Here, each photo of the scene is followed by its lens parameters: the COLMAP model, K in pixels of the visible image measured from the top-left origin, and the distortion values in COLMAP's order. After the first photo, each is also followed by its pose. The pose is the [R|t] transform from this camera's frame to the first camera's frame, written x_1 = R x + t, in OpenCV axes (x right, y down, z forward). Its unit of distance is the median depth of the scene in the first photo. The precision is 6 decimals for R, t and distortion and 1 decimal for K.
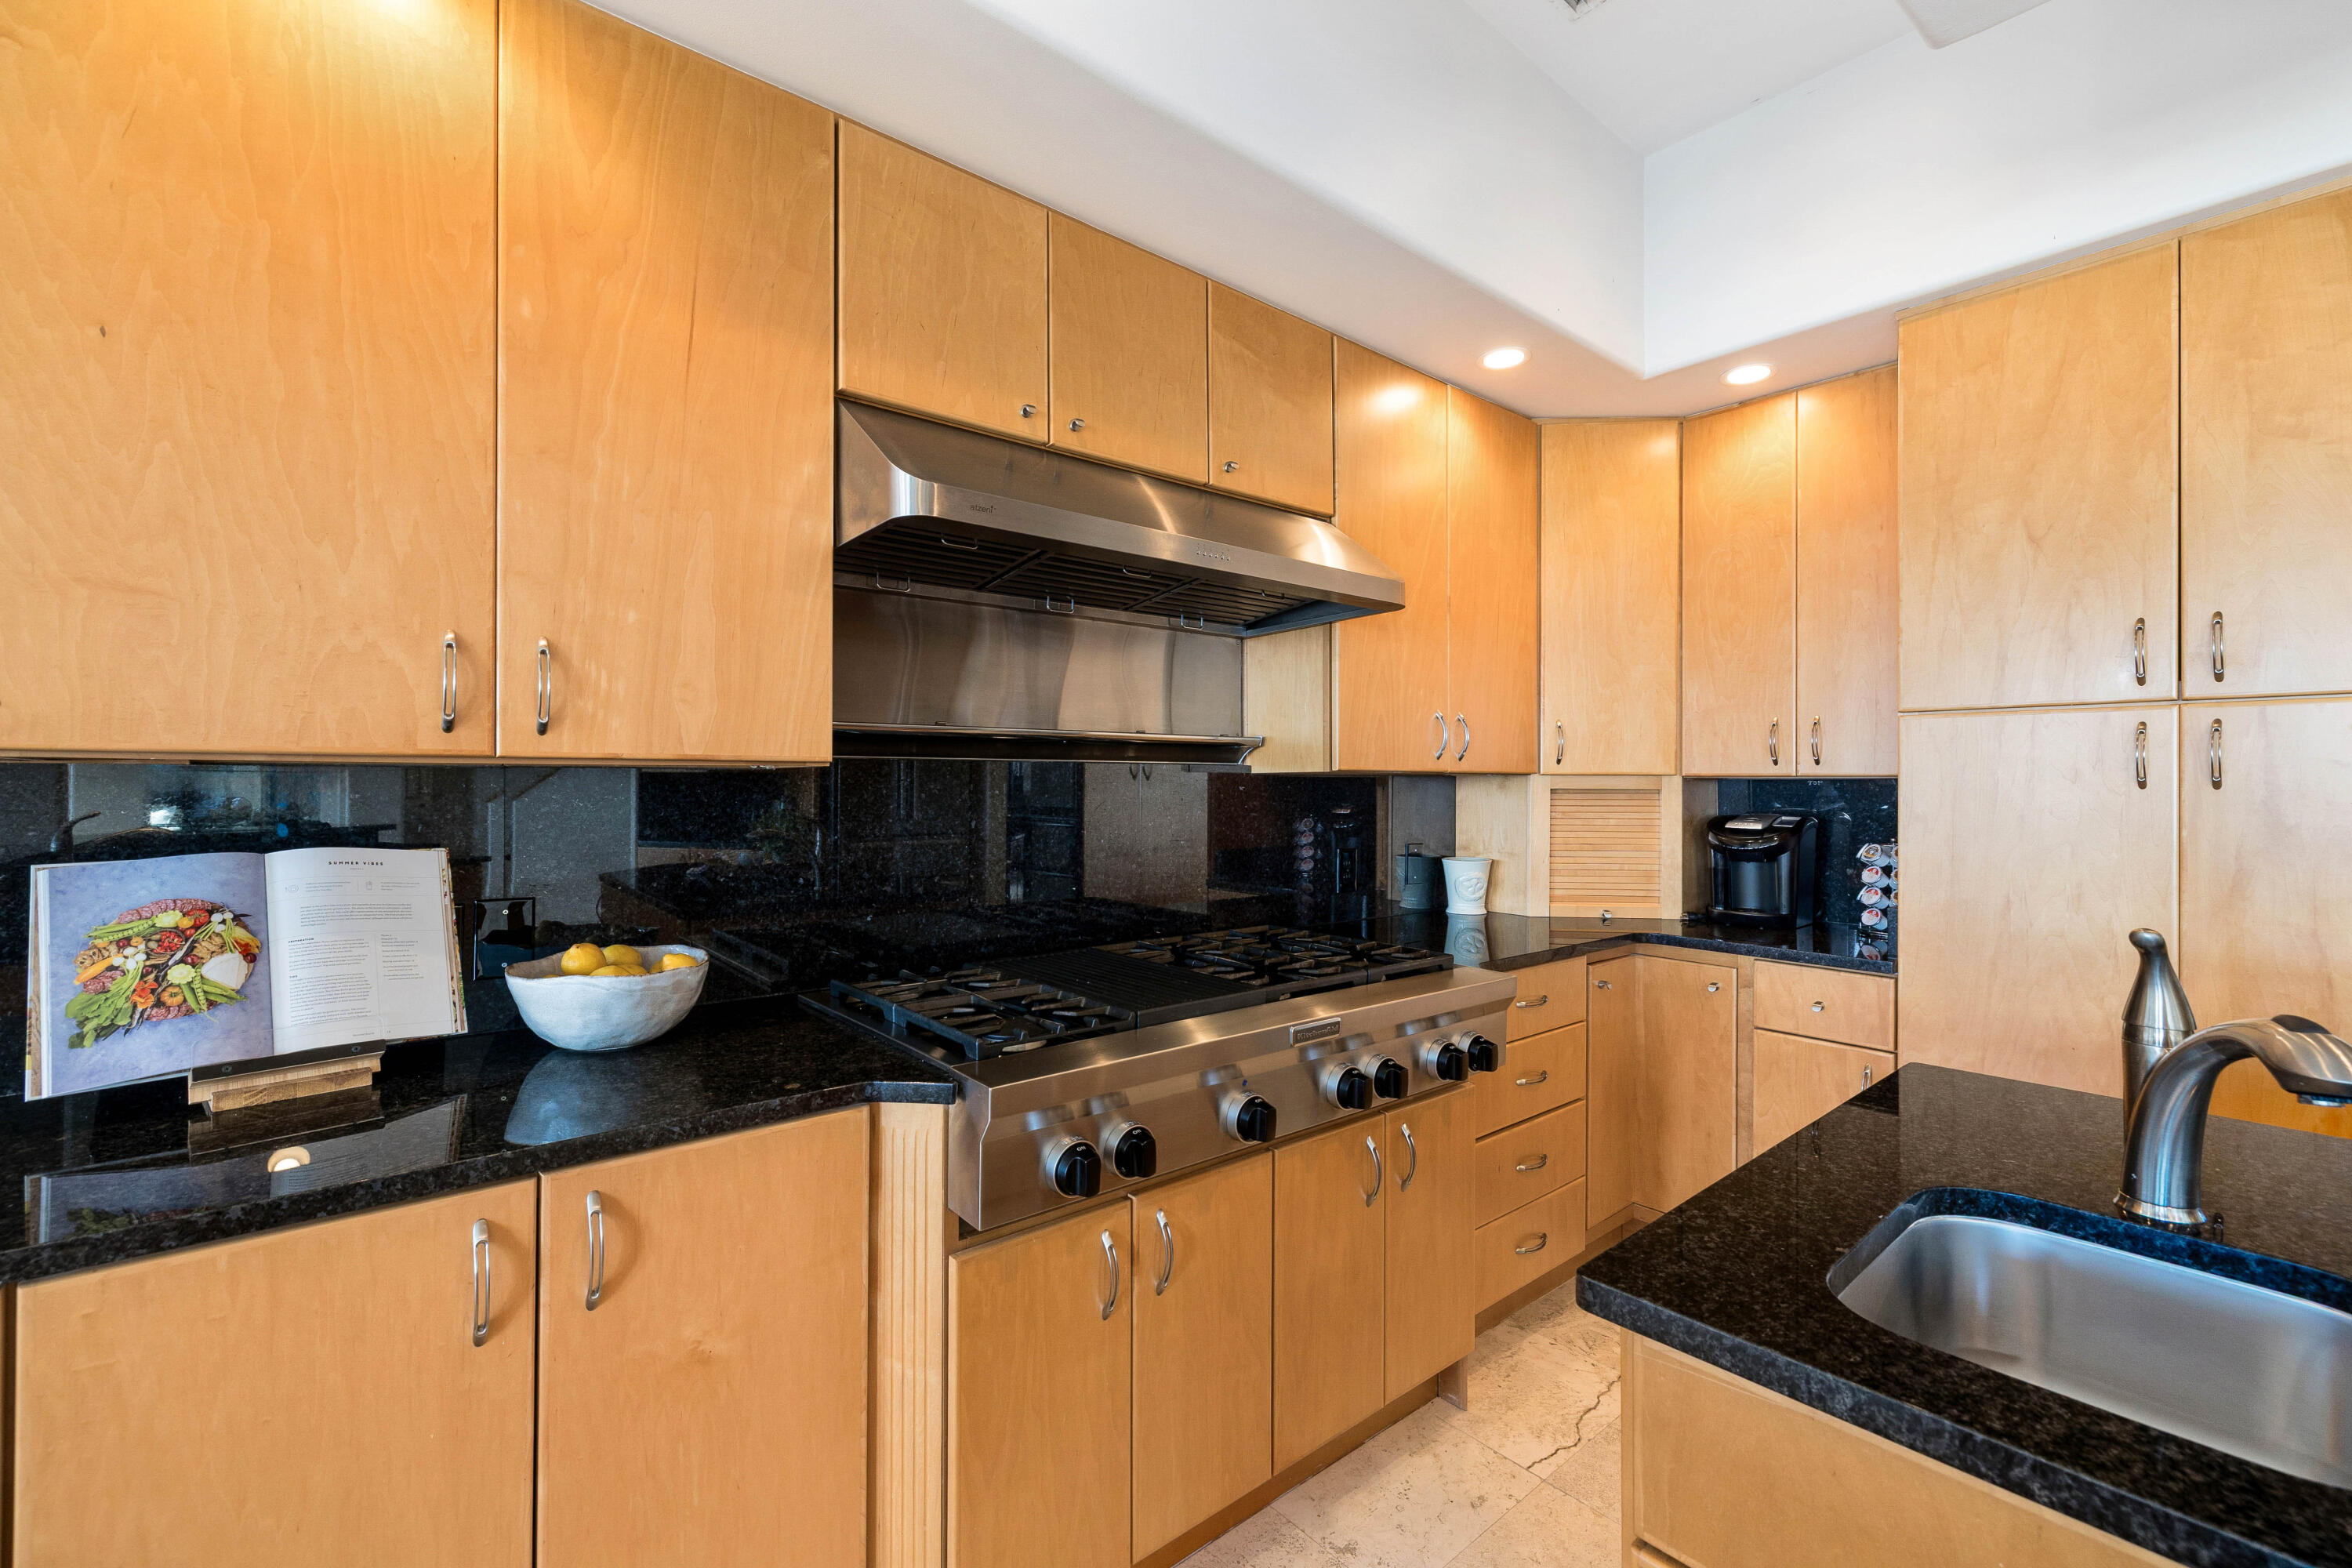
lens RADIAL K [[998.2, 0, 1176.0], [0, 998.2, 784.0], [0, 0, 1]] dist [0.011488, -0.000073]
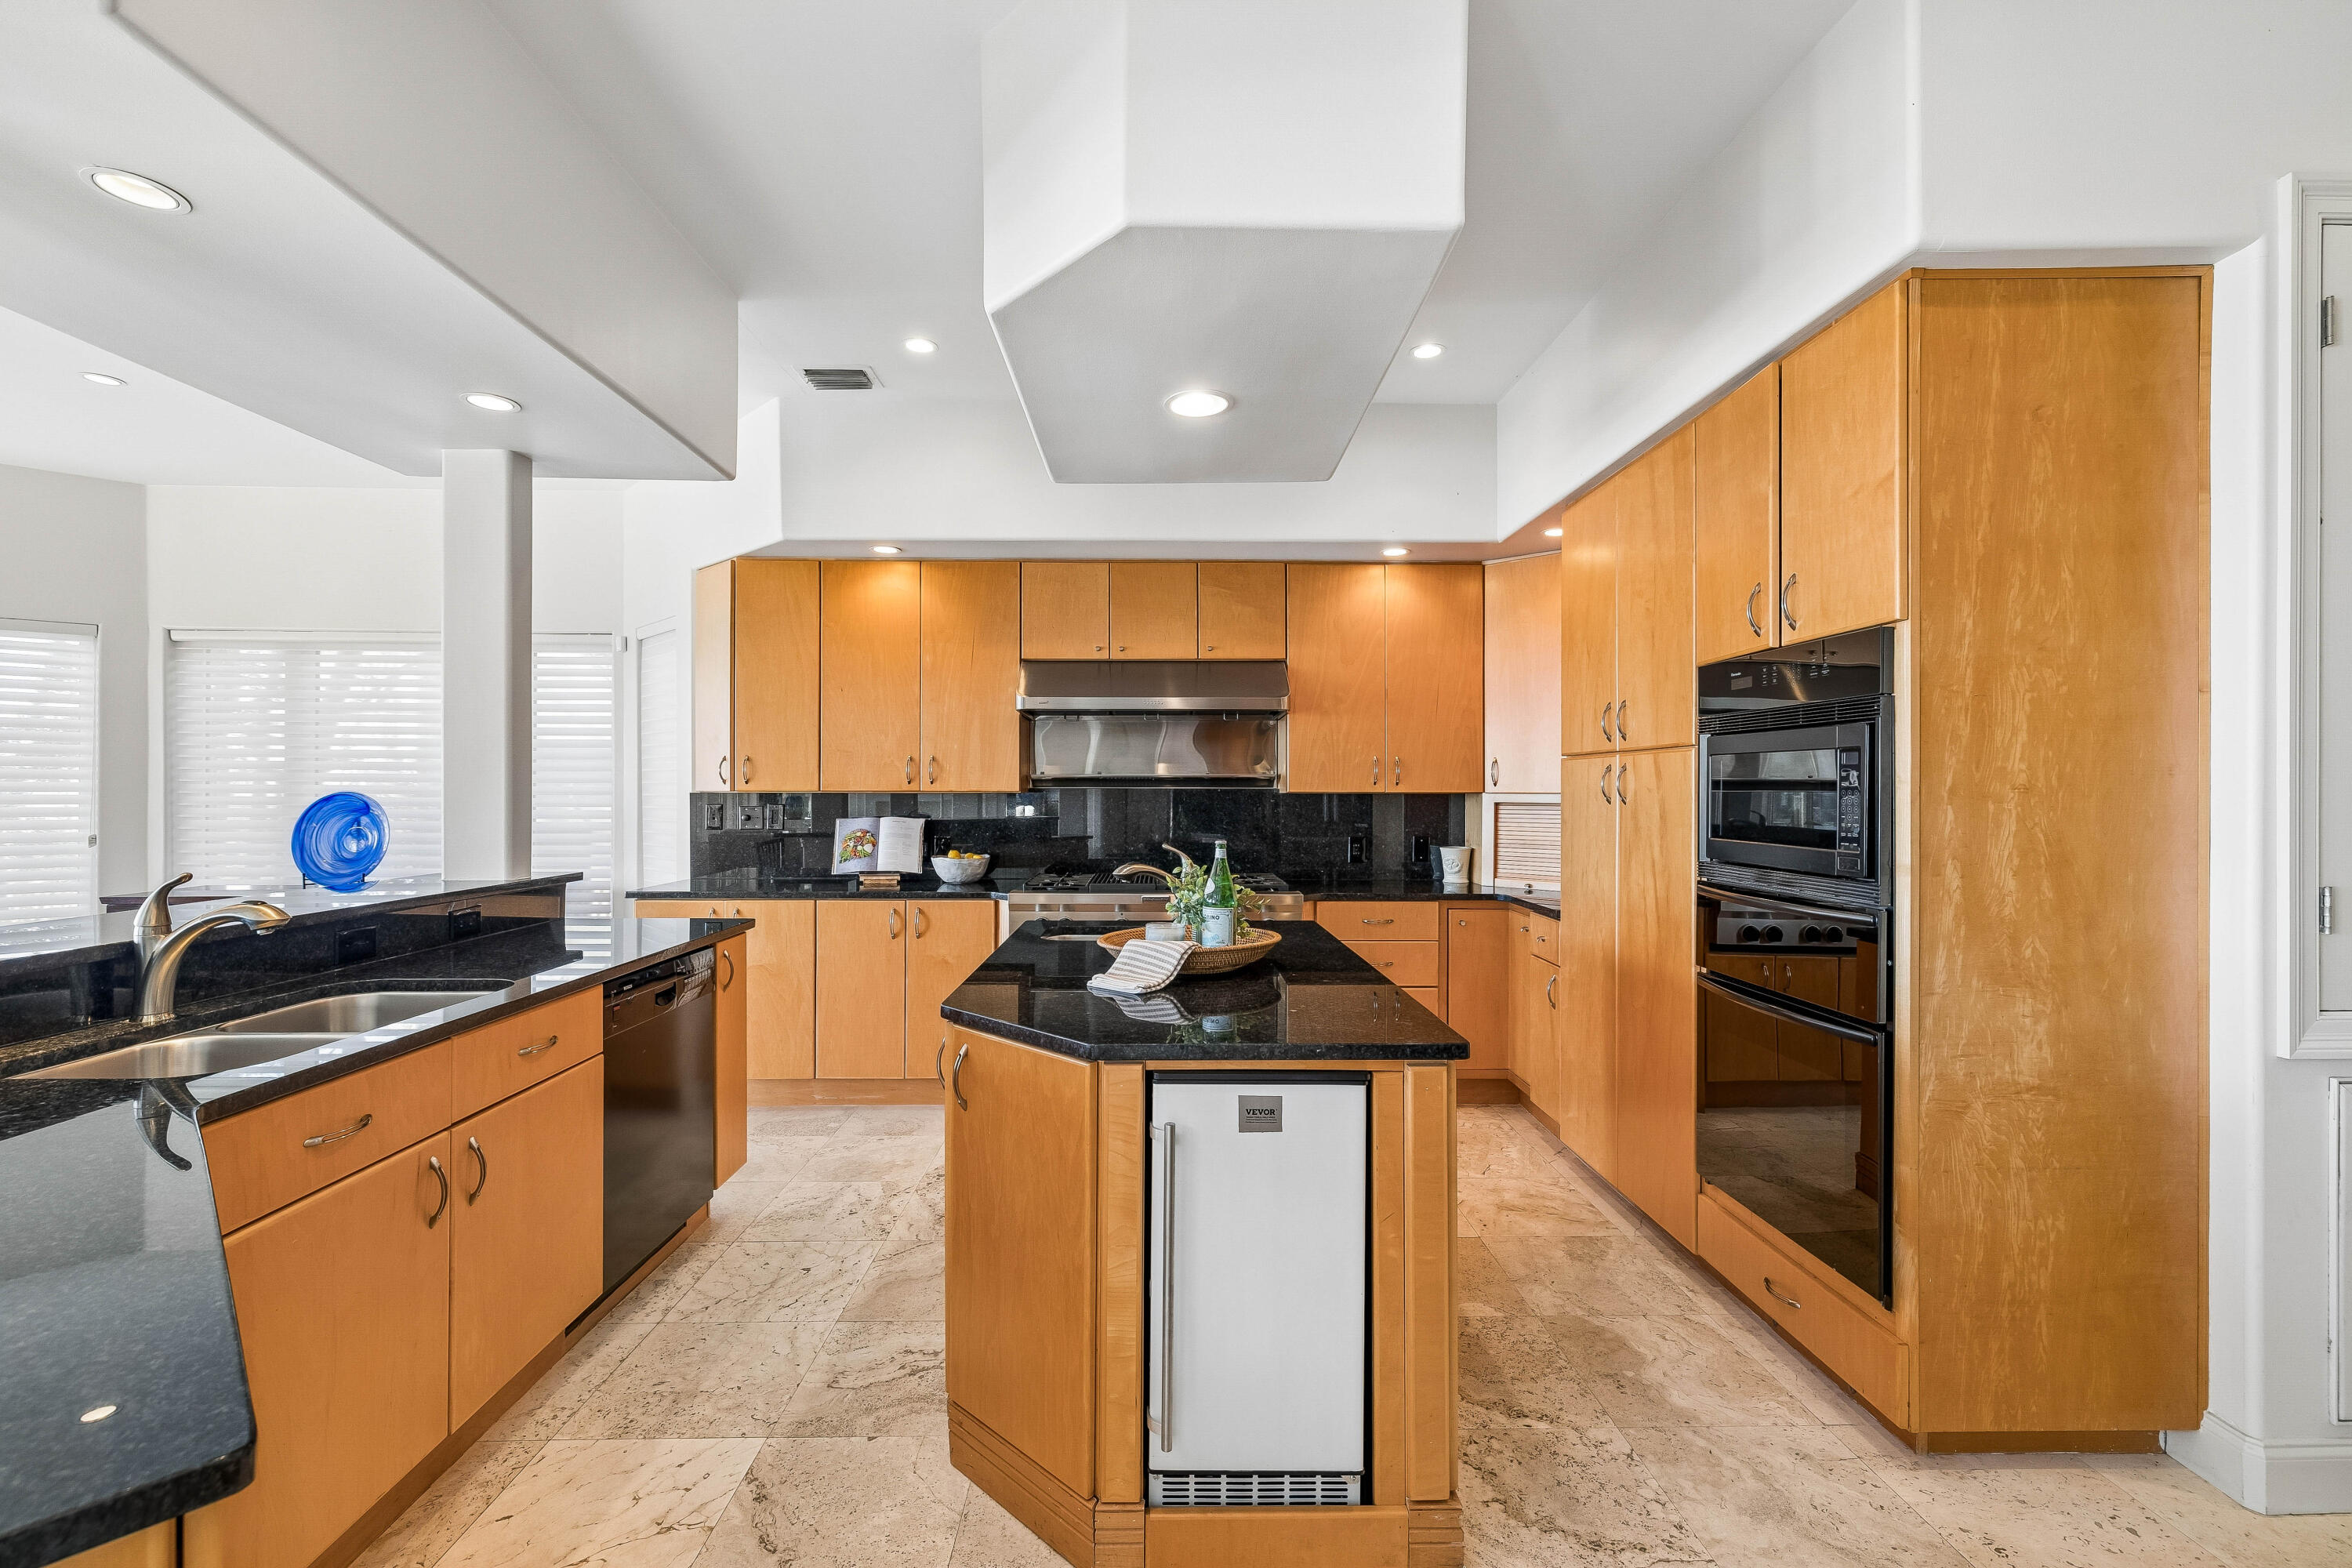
lens RADIAL K [[988.0, 0, 1176.0], [0, 988.0, 784.0], [0, 0, 1]] dist [0.002661, -0.000117]
pose [[0.781898, -0.006976, -0.623367, 2.037943], [-0.000449, 0.999931, -0.011753, -0.010843], [0.623406, 0.009470, 0.781841, -1.060988]]
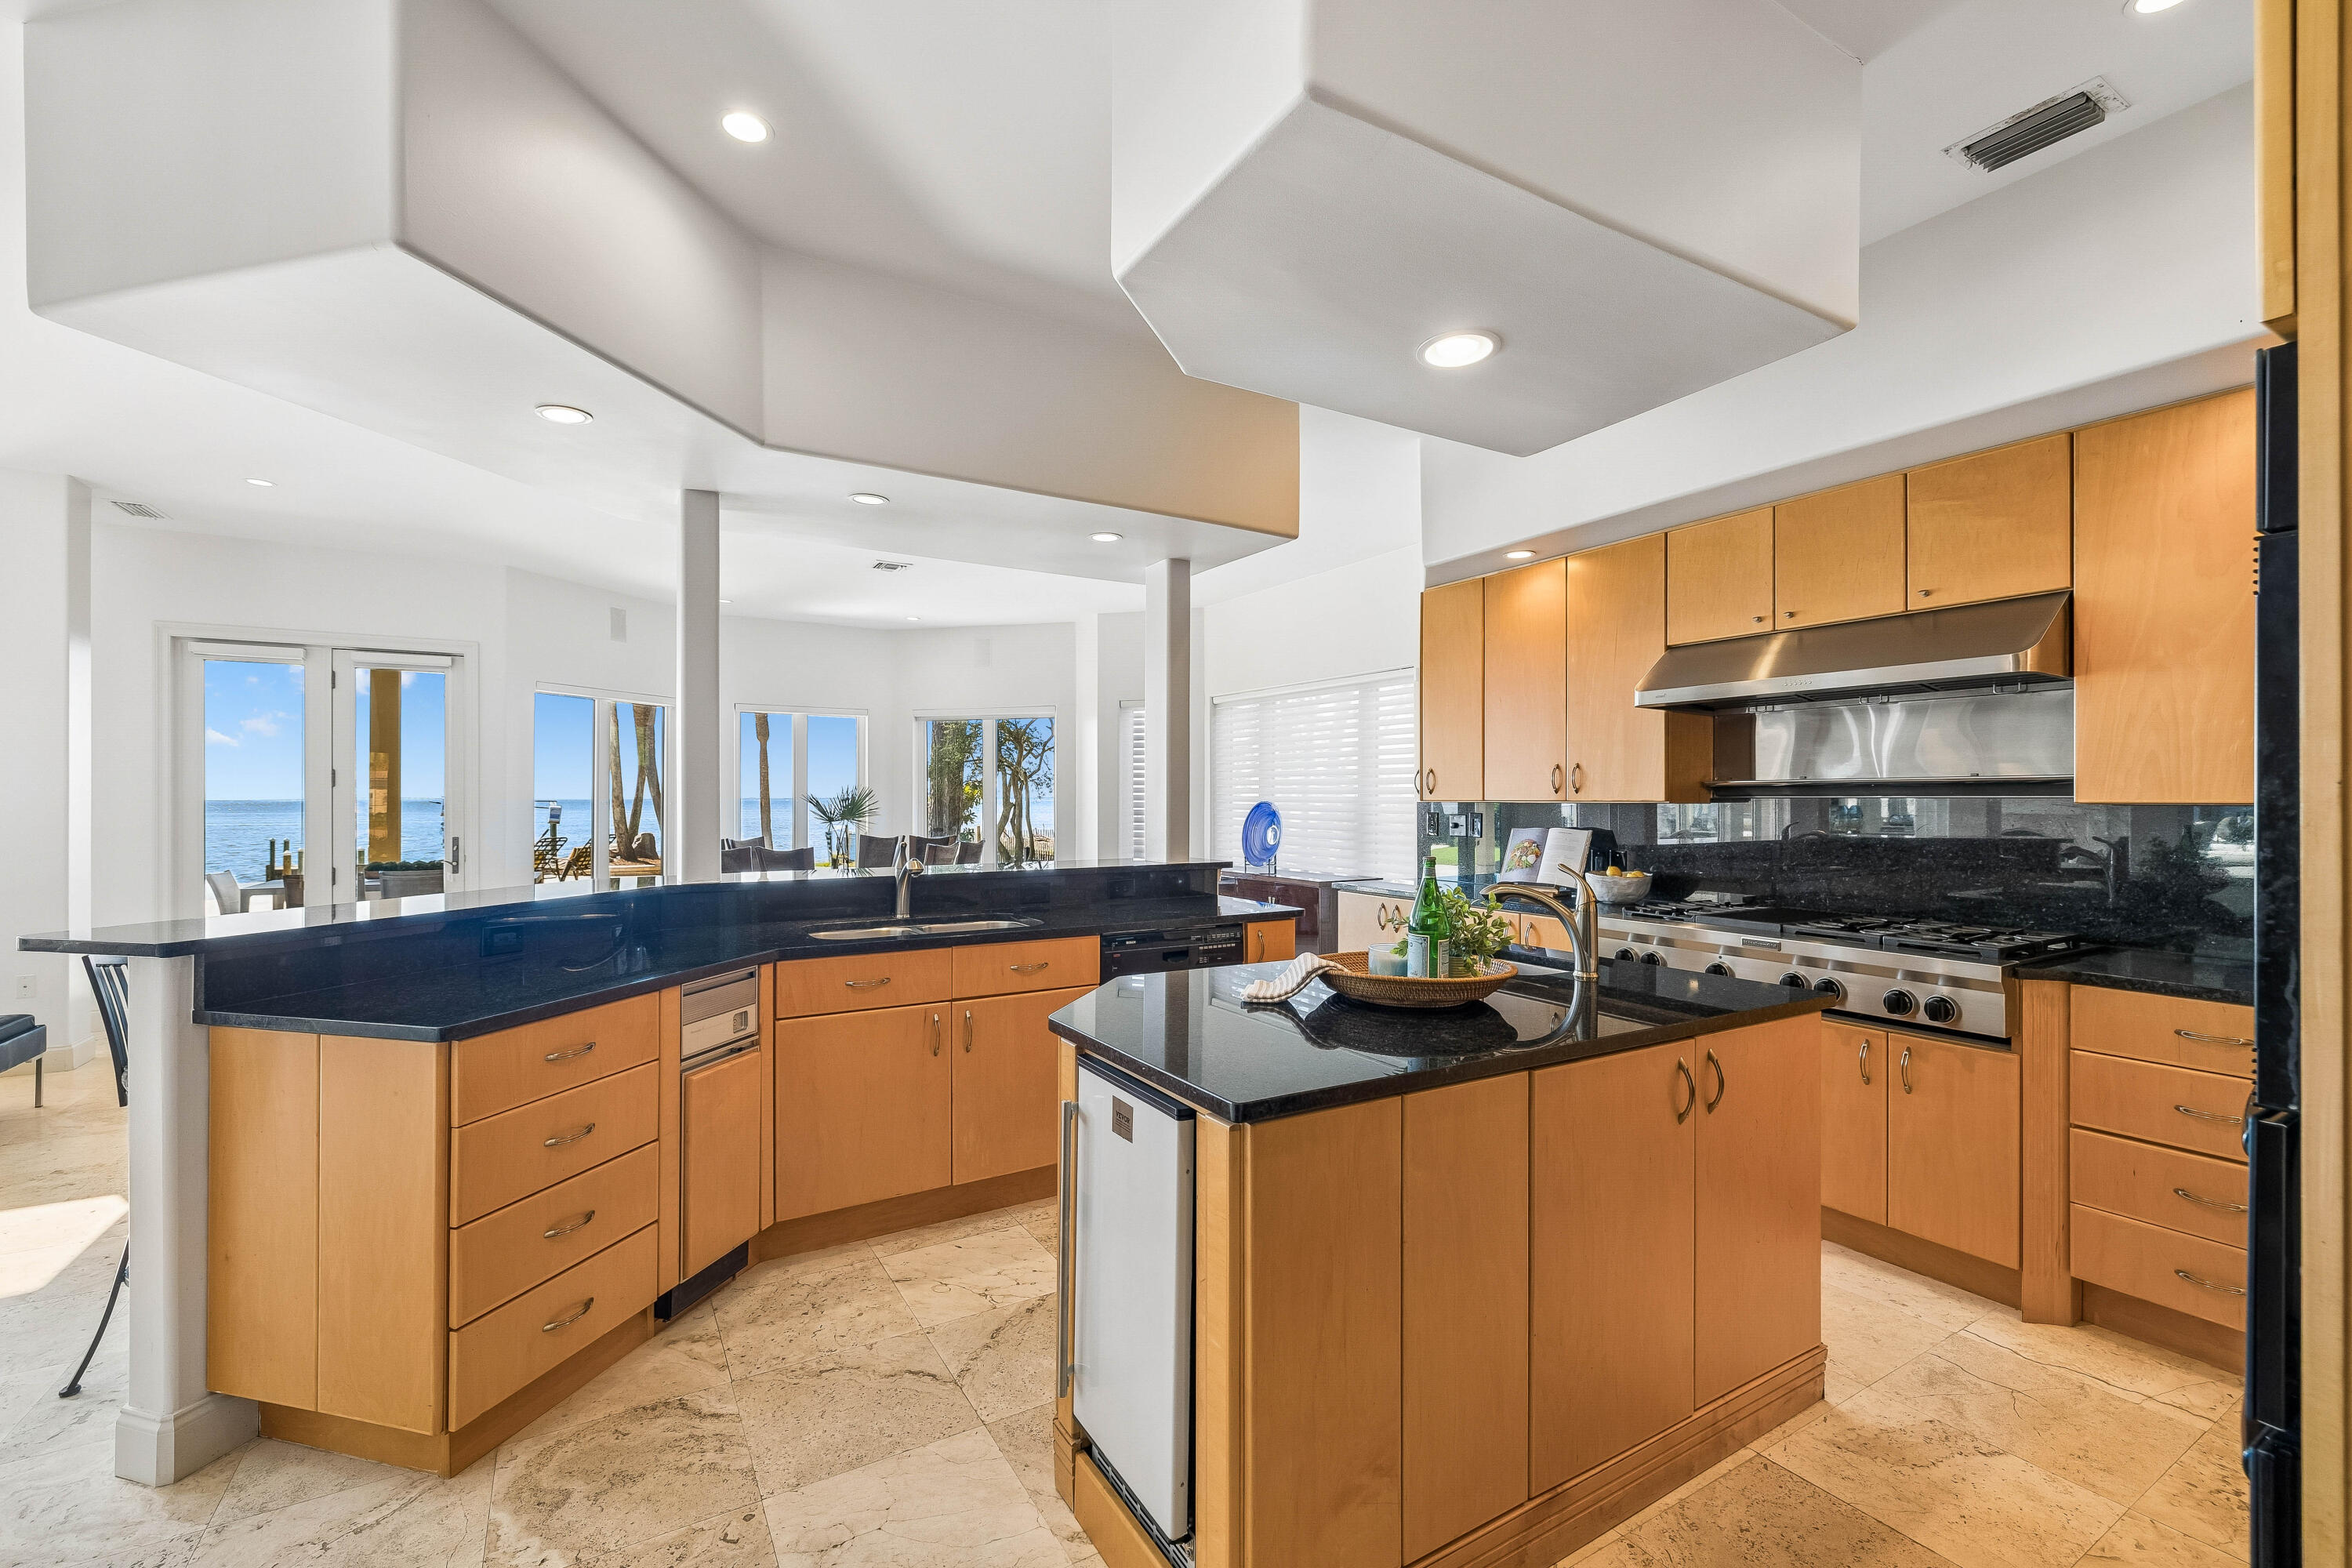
lens RADIAL K [[997.8, 0, 1170.3], [0, 997.8, 788.0], [0, 0, 1]] dist [0.002468, -0.000389]
pose [[-0.161796, -0.014943, -0.986711, 2.594849], [-0.006188, 0.999881, -0.014127, -0.013560], [0.986805, 0.003820, -0.161870, 0.250491]]
